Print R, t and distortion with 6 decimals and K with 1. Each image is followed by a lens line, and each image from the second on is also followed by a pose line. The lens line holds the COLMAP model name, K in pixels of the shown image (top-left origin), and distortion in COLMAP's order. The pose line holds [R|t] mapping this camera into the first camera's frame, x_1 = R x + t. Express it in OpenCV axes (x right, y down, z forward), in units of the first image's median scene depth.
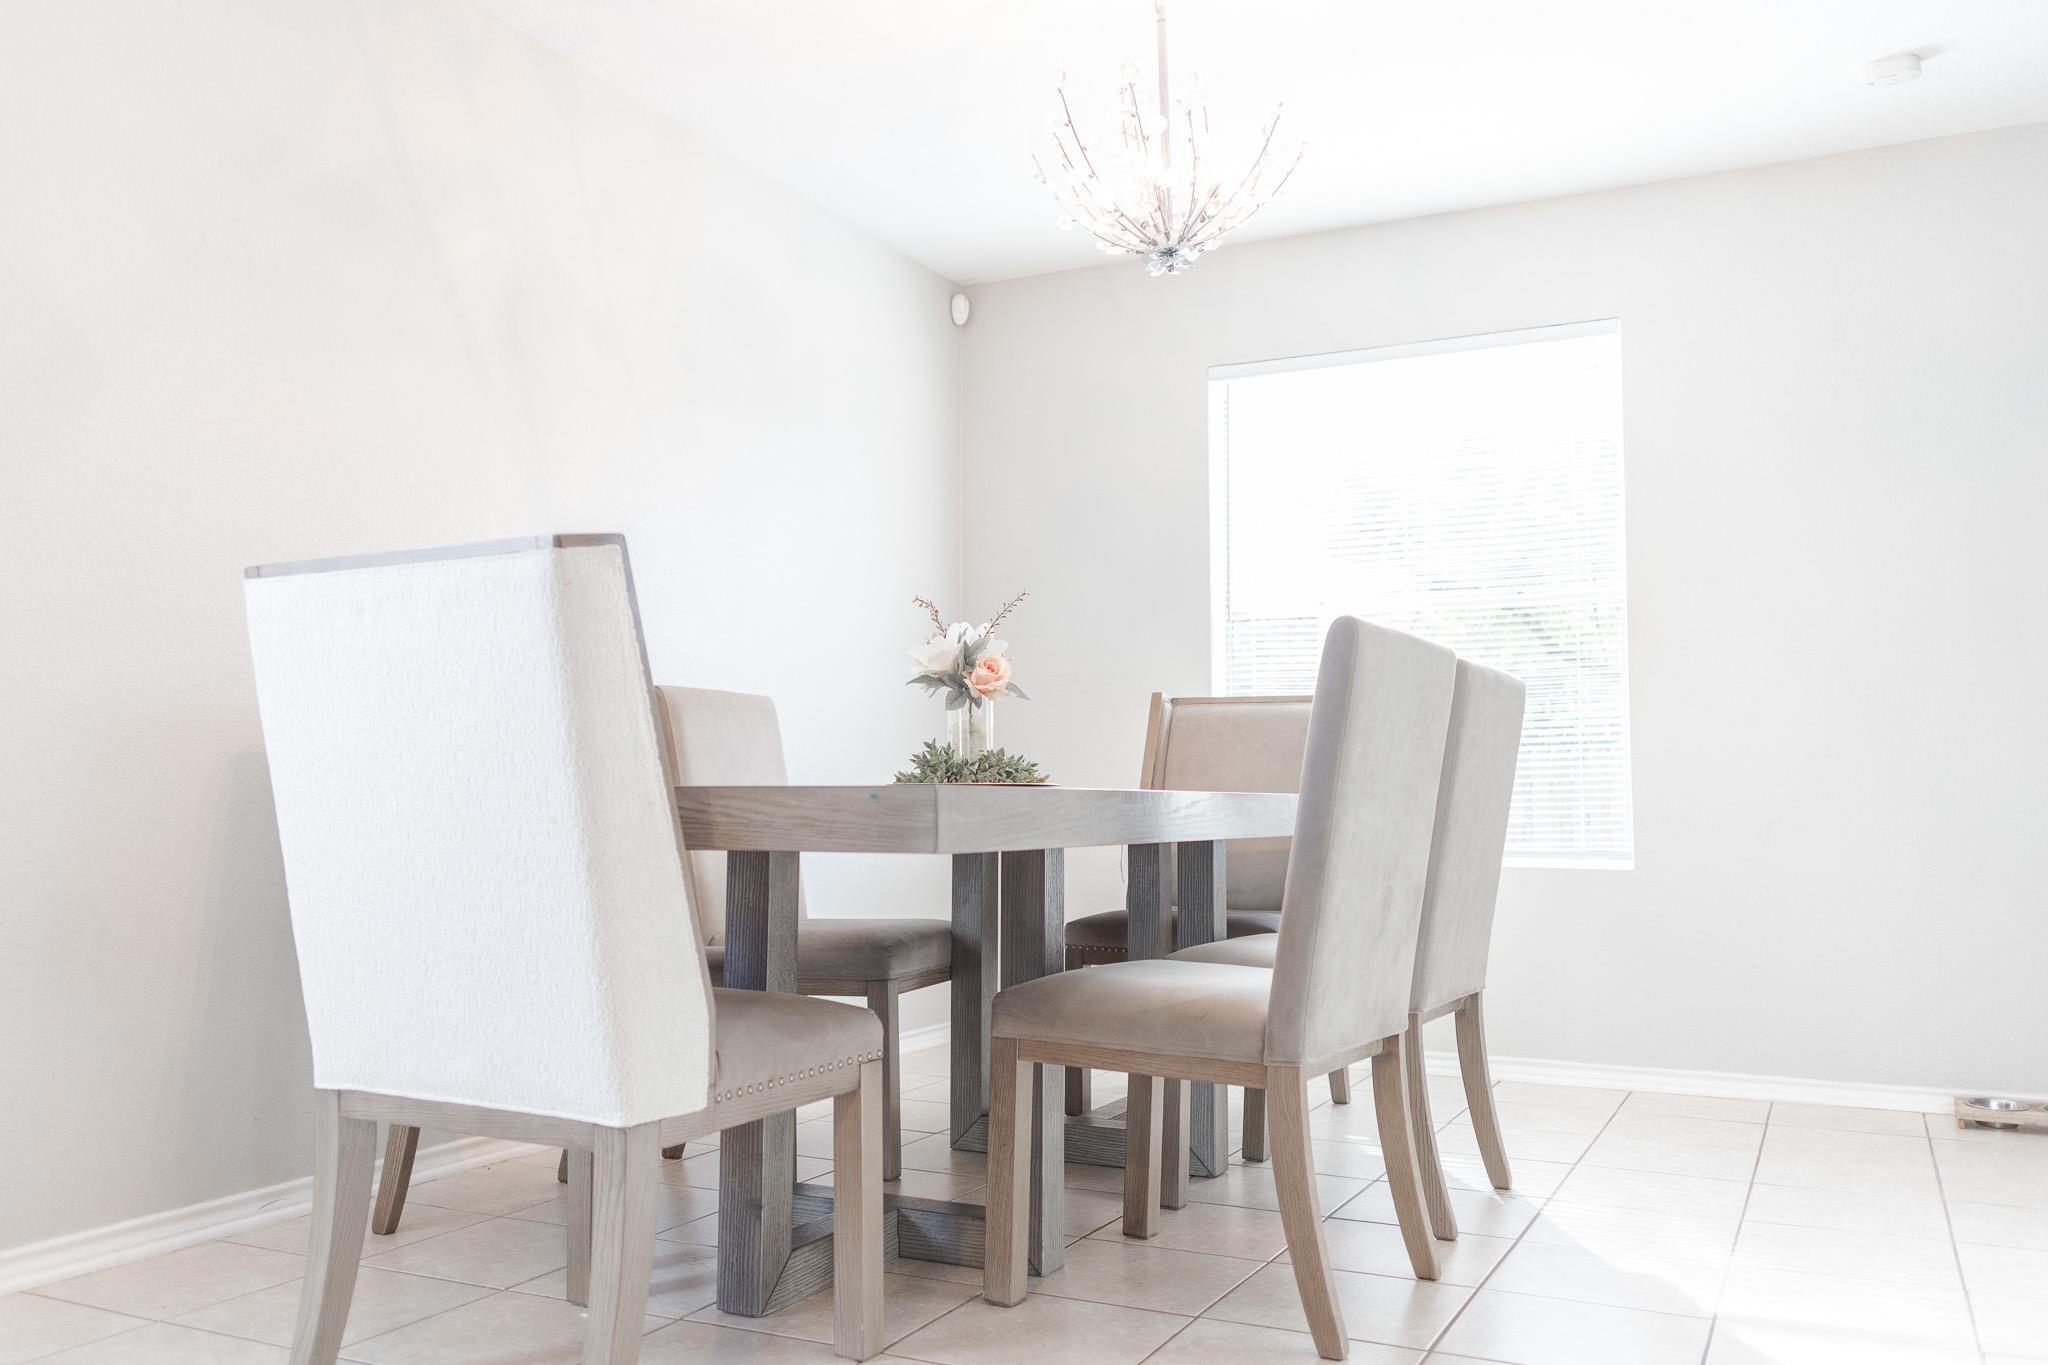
lens RADIAL K [[1624.7, 0, 1027.3], [0, 1624.7, 654.7], [0, 0, 1]] dist [0.004454, -0.005770]
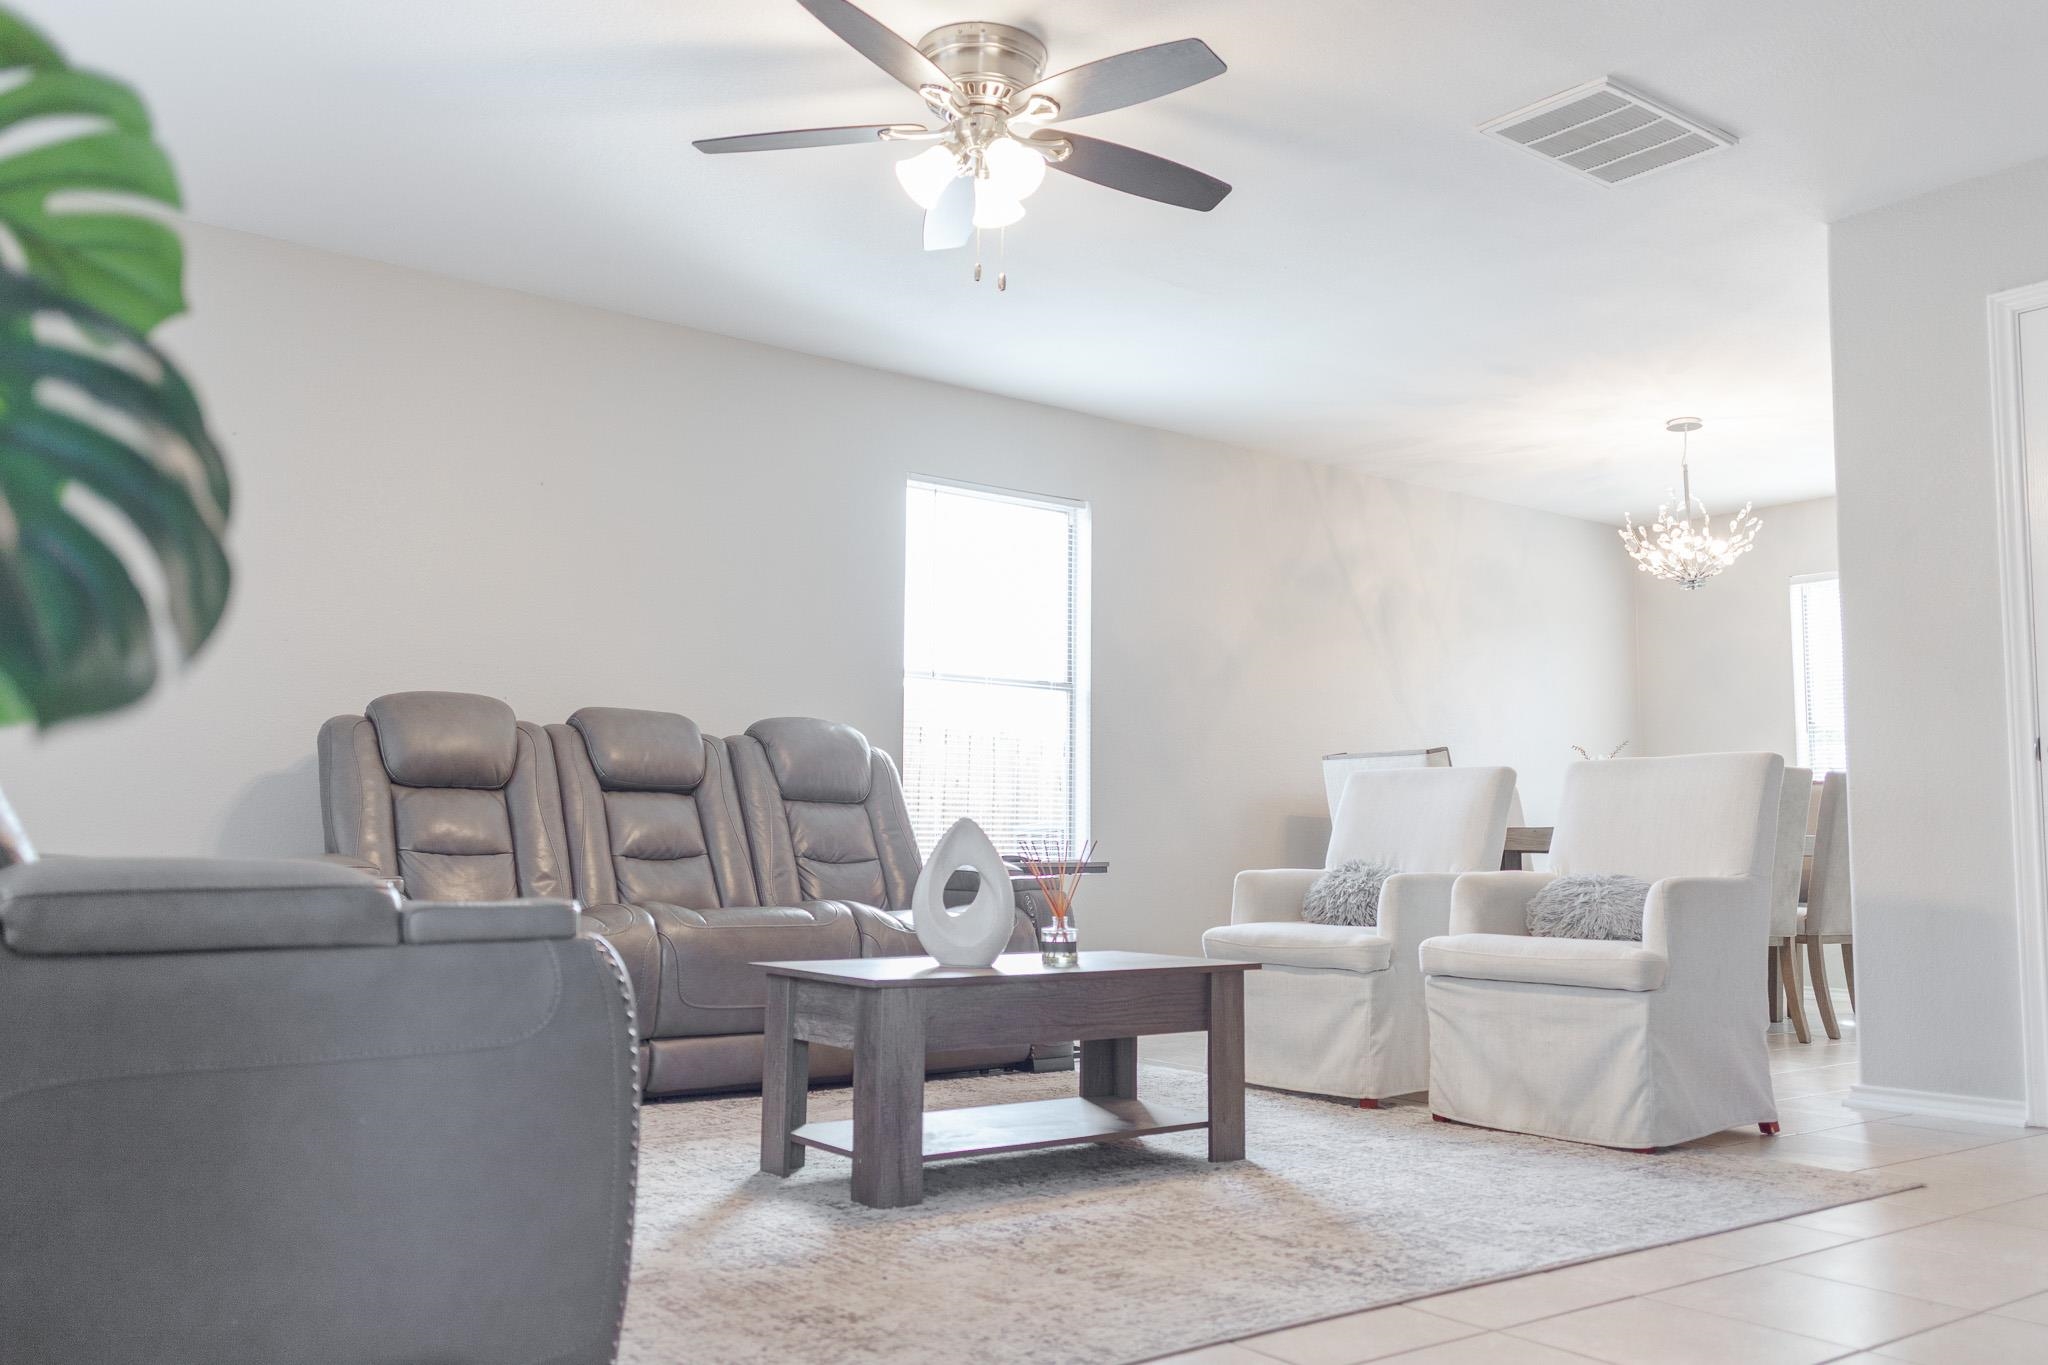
lens RADIAL K [[1624.7, 0, 1027.3], [0, 1624.7, 654.7], [0, 0, 1]] dist [0.004454, -0.005770]
pose [[0.891907, -0.031766, -0.451101, 0.288841], [0.024355, 0.999456, -0.022227, -0.134018], [0.451562, 0.008838, 0.892196, -1.400430]]
